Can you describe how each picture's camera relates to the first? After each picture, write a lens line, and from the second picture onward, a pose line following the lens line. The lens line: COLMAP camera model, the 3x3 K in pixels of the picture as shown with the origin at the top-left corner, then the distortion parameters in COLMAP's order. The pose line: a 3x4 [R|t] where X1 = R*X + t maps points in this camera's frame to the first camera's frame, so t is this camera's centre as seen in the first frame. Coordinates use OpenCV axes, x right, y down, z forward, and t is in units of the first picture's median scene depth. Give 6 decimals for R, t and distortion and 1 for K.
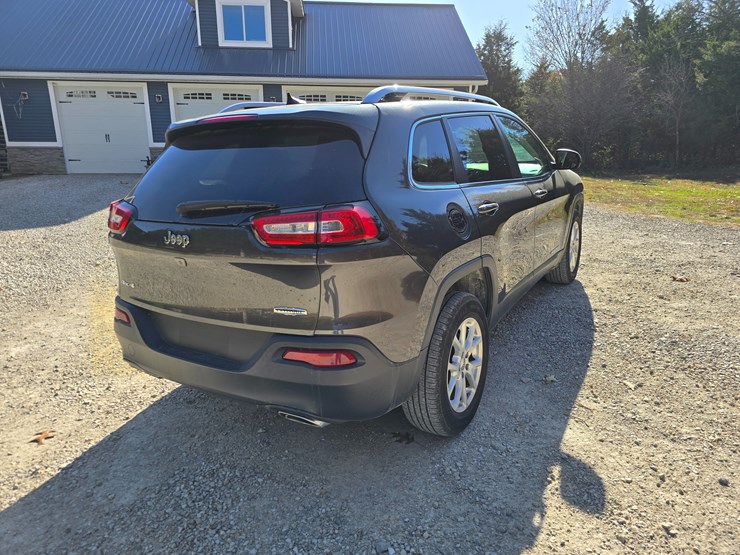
lens RADIAL K [[500.1, 0, 366.3], [0, 500.1, 272.5], [0, 0, 1]] dist [0.041573, -0.032608]
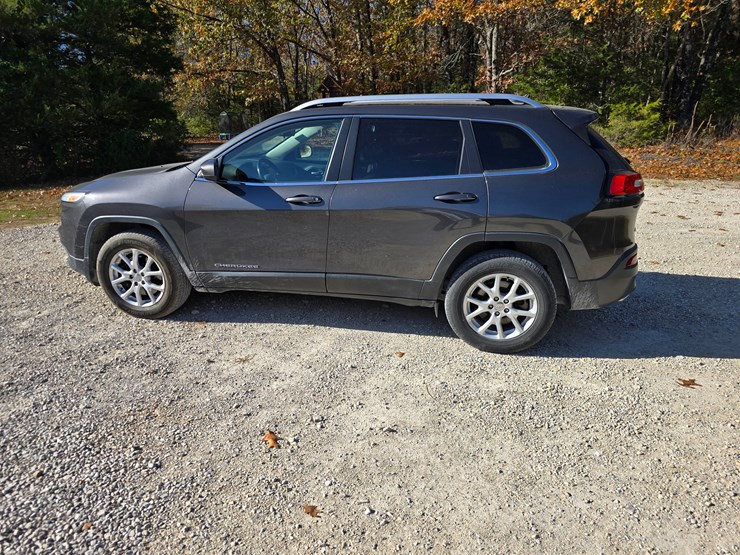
lens RADIAL K [[501.4, 0, 362.4], [0, 501.4, 275.3], [0, 0, 1]] dist [0.046025, -0.037824]
pose [[-0.334887, -0.237340, 0.911877, -1.236965], [0.260526, 0.906708, 0.331673, -0.420461], [-0.905526, 0.348641, -0.241812, 1.665843]]
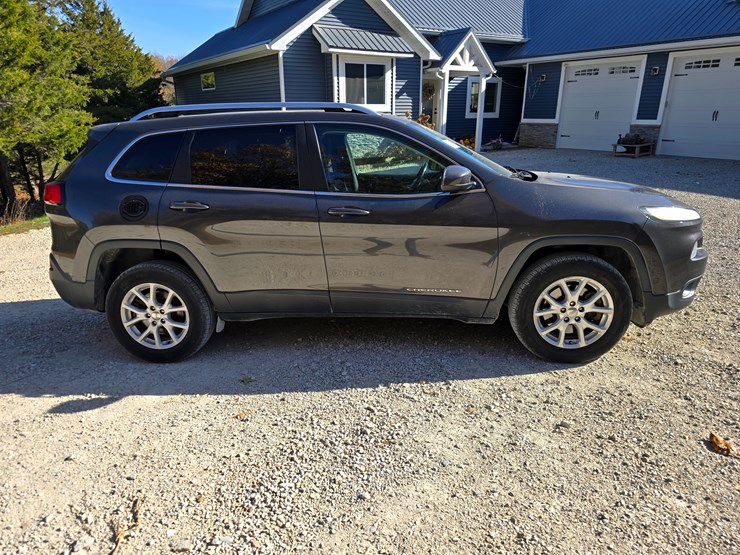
lens RADIAL K [[500.1, 0, 361.9], [0, 500.1, 282.2], [0, 0, 1]] dist [0.041573, -0.032608]
pose [[0.451948, 0.284341, -0.845513, 1.317436], [-0.222297, 0.953835, 0.201946, -0.253555], [0.863902, 0.096686, 0.494292, 0.675480]]
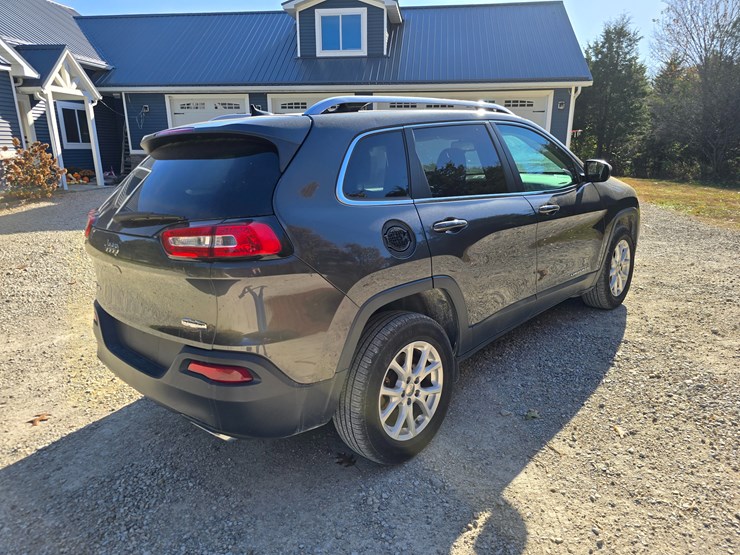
lens RADIAL K [[500.1, 0, 365.6], [0, 500.1, 283.9], [0, 0, 1]] dist [0.041573, -0.032608]
pose [[0.977567, 0.052398, -0.204001, 0.246612], [-0.050428, 0.998617, 0.014847, -0.022336], [0.204497, -0.004226, 0.978858, 0.051290]]
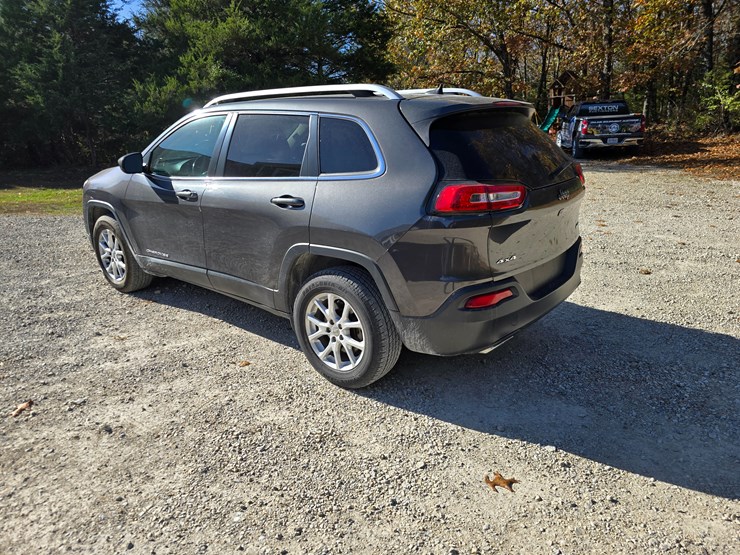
lens RADIAL K [[501.4, 0, 362.3], [0, 501.4, 281.7], [0, 0, 1]] dist [0.046025, -0.037824]
pose [[0.143780, -0.258168, 0.955341, -1.220531], [0.262633, 0.940709, 0.214687, -0.188043], [-0.954123, 0.220036, 0.203058, 0.874310]]
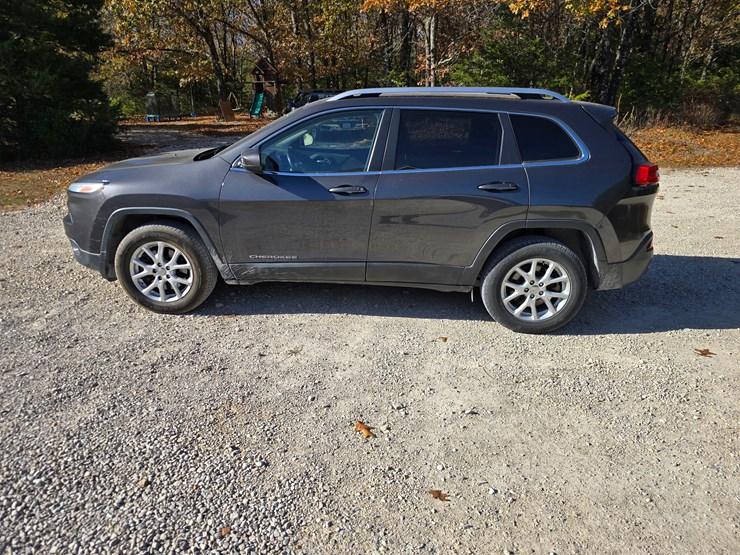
lens RADIAL K [[499.9, 0, 362.3], [0, 499.9, 261.9], [0, 0, 1]] dist [0.039199, -0.025184]
pose [[-0.465798, -0.232450, 0.853815, -1.141695], [0.233801, 0.898264, 0.372101, -0.501907], [-0.853445, 0.372947, -0.364062, 1.898349]]
